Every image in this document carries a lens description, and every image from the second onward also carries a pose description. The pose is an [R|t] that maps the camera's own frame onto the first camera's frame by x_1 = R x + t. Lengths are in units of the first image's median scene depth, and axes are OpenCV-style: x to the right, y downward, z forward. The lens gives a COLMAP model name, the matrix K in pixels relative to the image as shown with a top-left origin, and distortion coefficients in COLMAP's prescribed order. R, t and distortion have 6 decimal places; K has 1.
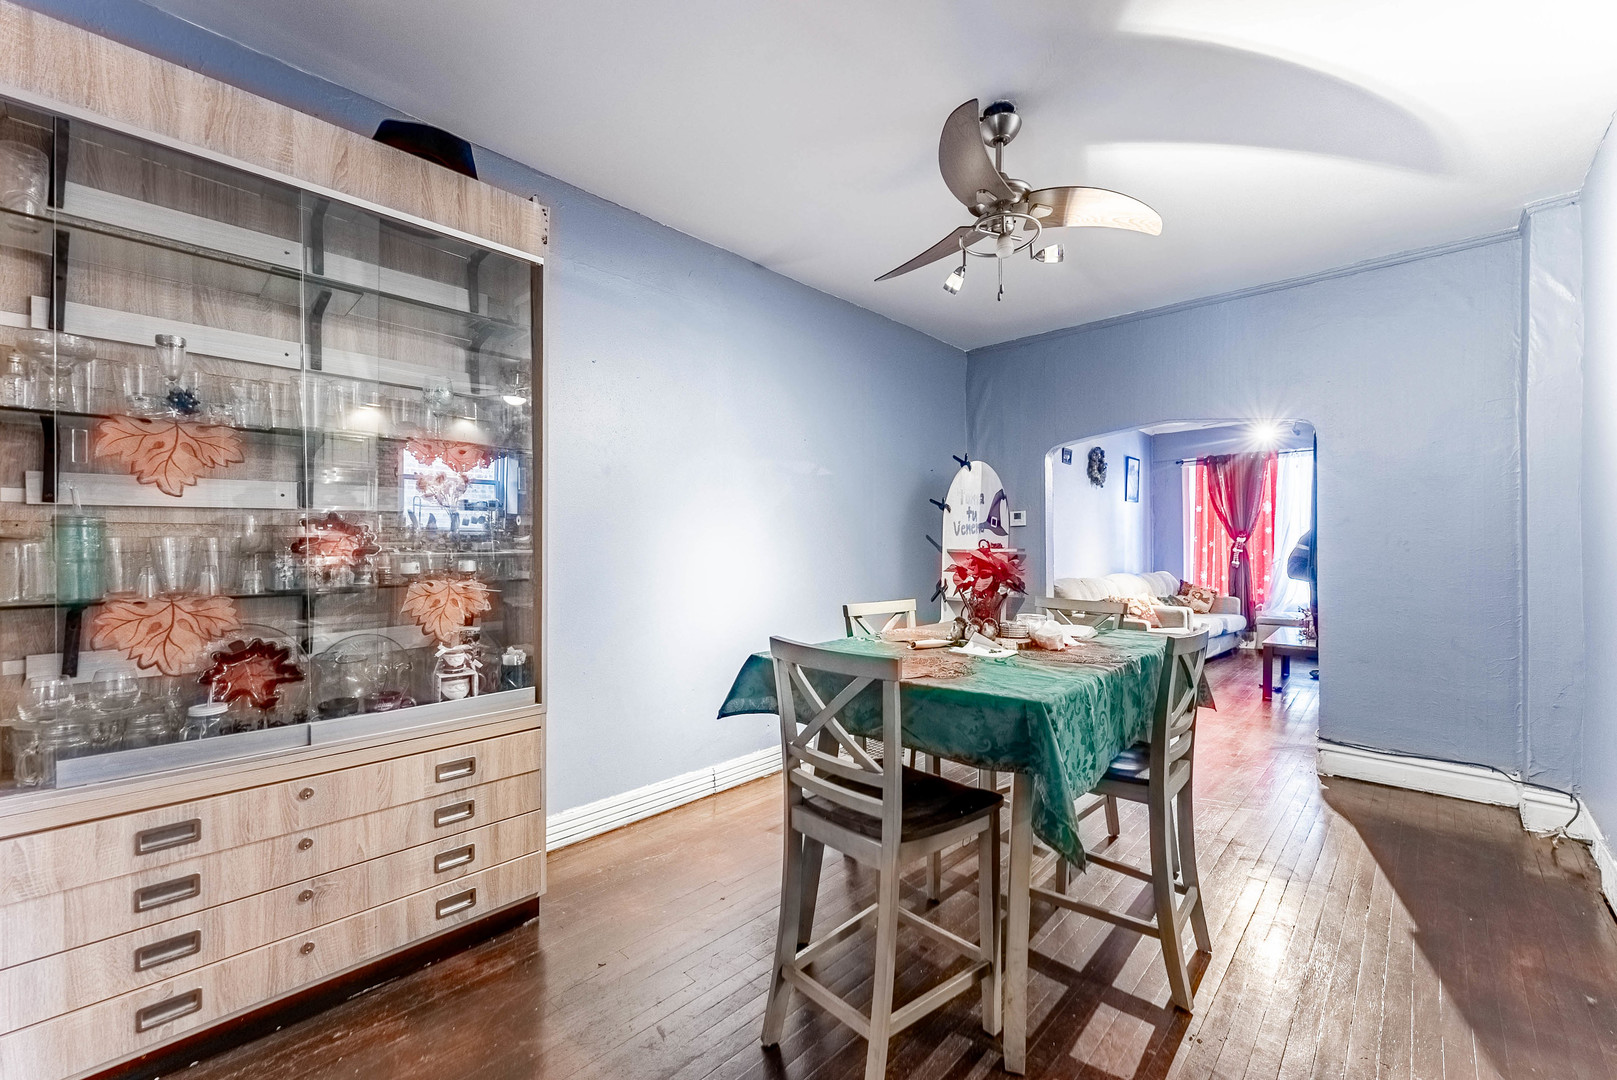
lens RADIAL K [[658.9, 0, 802.9], [0, 658.9, 545.5], [0, 0, 1]] dist [-0.000584, -0.000370]
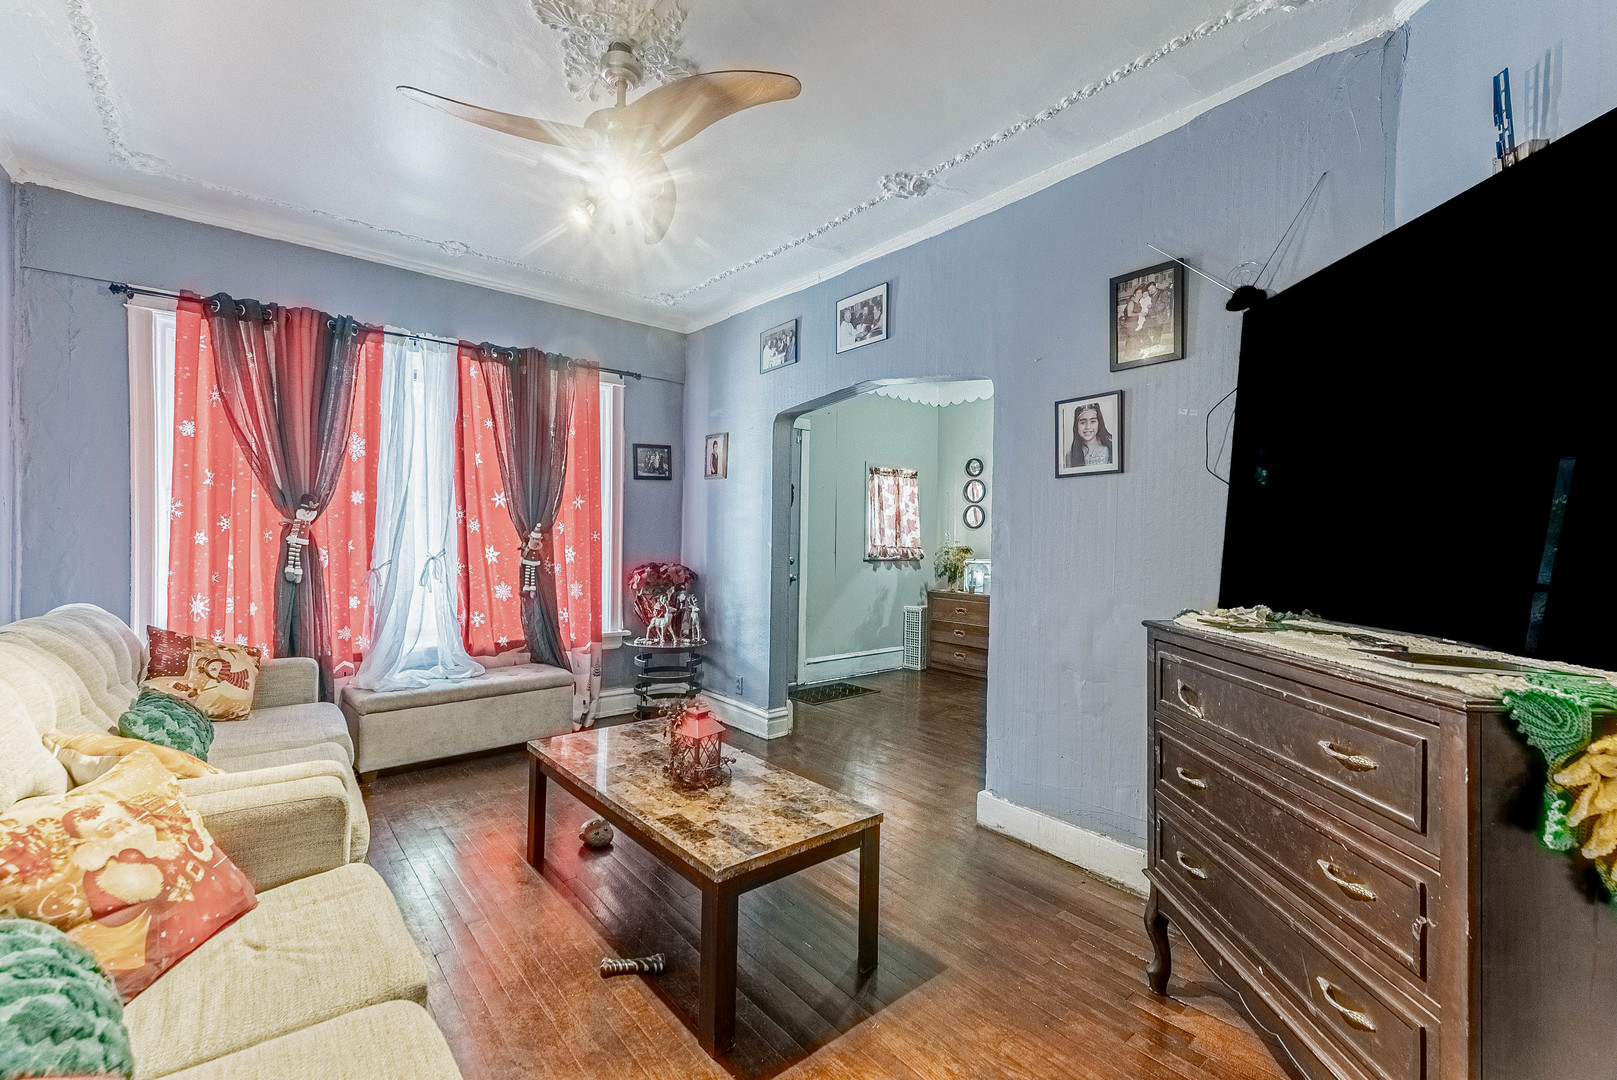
lens RADIAL K [[658.9, 0, 802.3], [0, 658.9, 552.7], [0, 0, 1]] dist [-0.000584, -0.000370]
pose [[0.144313, 0.005977, 0.989514, 0.293229], [-0.003222, 0.999979, -0.005570, 0.016146], [-0.989527, -0.002384, 0.144329, 0.622570]]
